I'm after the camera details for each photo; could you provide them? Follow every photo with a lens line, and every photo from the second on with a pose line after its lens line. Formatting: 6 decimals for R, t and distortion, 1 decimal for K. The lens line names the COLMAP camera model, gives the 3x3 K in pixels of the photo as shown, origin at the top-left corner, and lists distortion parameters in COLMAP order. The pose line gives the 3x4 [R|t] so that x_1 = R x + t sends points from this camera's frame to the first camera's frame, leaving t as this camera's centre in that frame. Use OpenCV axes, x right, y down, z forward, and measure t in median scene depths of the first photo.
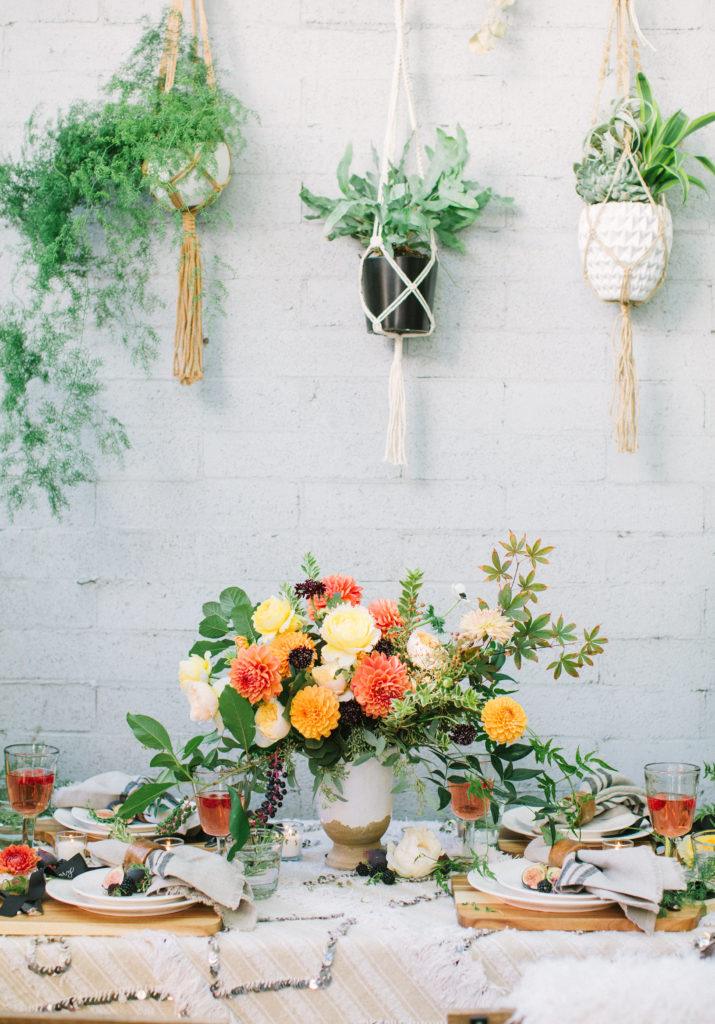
lens RADIAL K [[1534.4, 0, 357.5], [0, 1534.4, 512.0], [0, 0, 1]] dist [-0.180781, 0.023944]
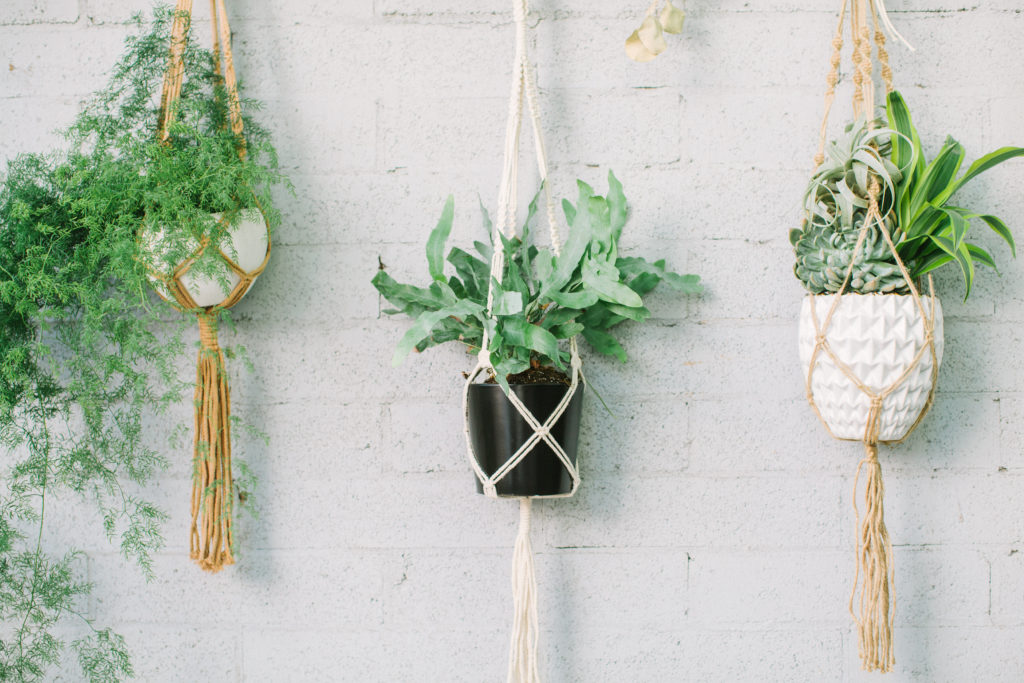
lens RADIAL K [[1523.7, 0, 507.9], [0, 1523.7, 356.6], [0, 0, 1]] dist [-0.217131, 0.263656]
pose [[0.999185, -0.016880, -0.036677, 0.046452], [0.015600, 0.999269, -0.034897, -0.160097], [0.037239, 0.034297, 0.998718, 0.364292]]
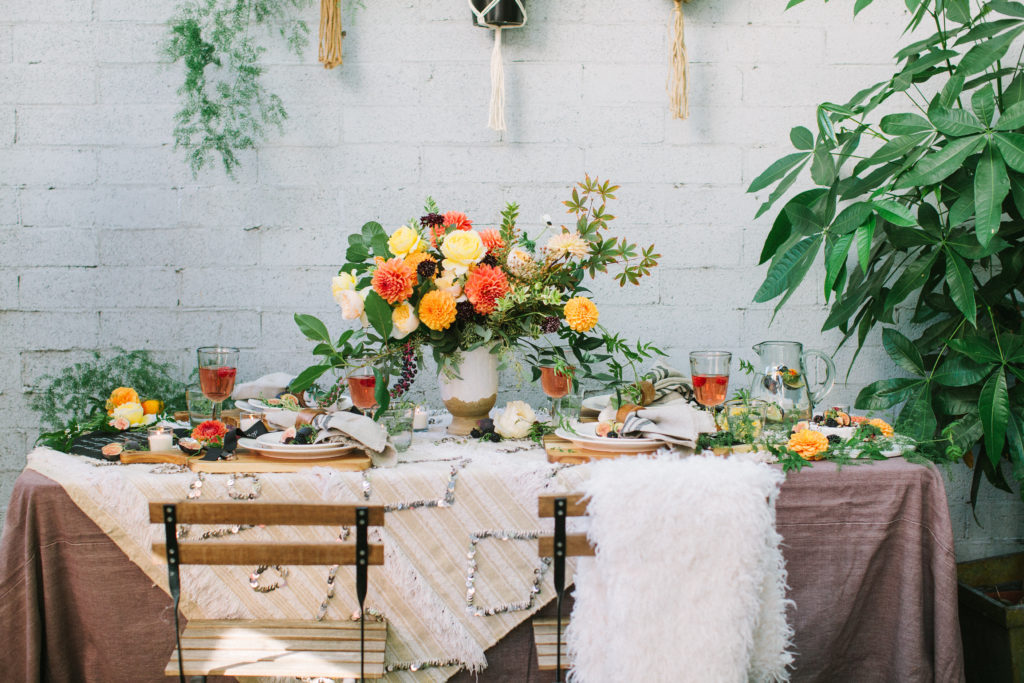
lens RADIAL K [[1462.3, 0, 510.3], [0, 1462.3, 384.0], [0, 0, 1]] dist [-0.243854, 0.520911]
pose [[0.999370, -0.014266, 0.032497, -0.006107], [0.010639, 0.993966, 0.109168, 0.048799], [-0.033858, -0.108753, 0.993492, -0.219248]]
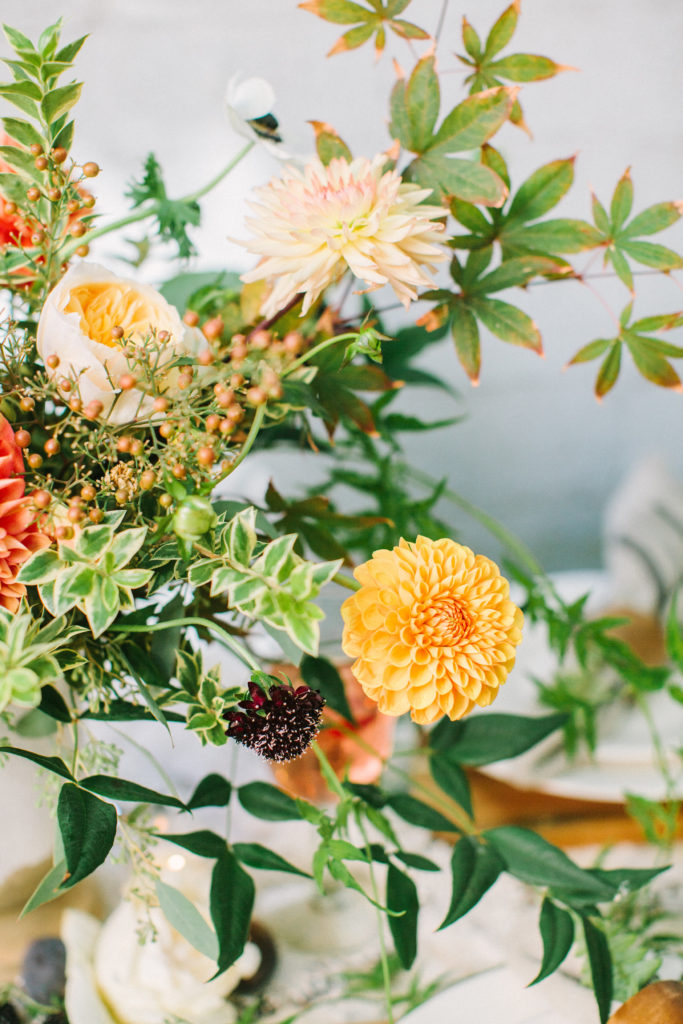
lens RADIAL K [[1550.6, 0, 341.5], [0, 1550.6, 512.0], [0, 0, 1]] dist [-0.210207, 0.156244]
pose [[0.994996, -0.078825, 0.061392, 0.056193], [0.049624, 0.923202, 0.381097, 0.016583], [-0.086717, -0.376144, 0.922494, 0.652715]]
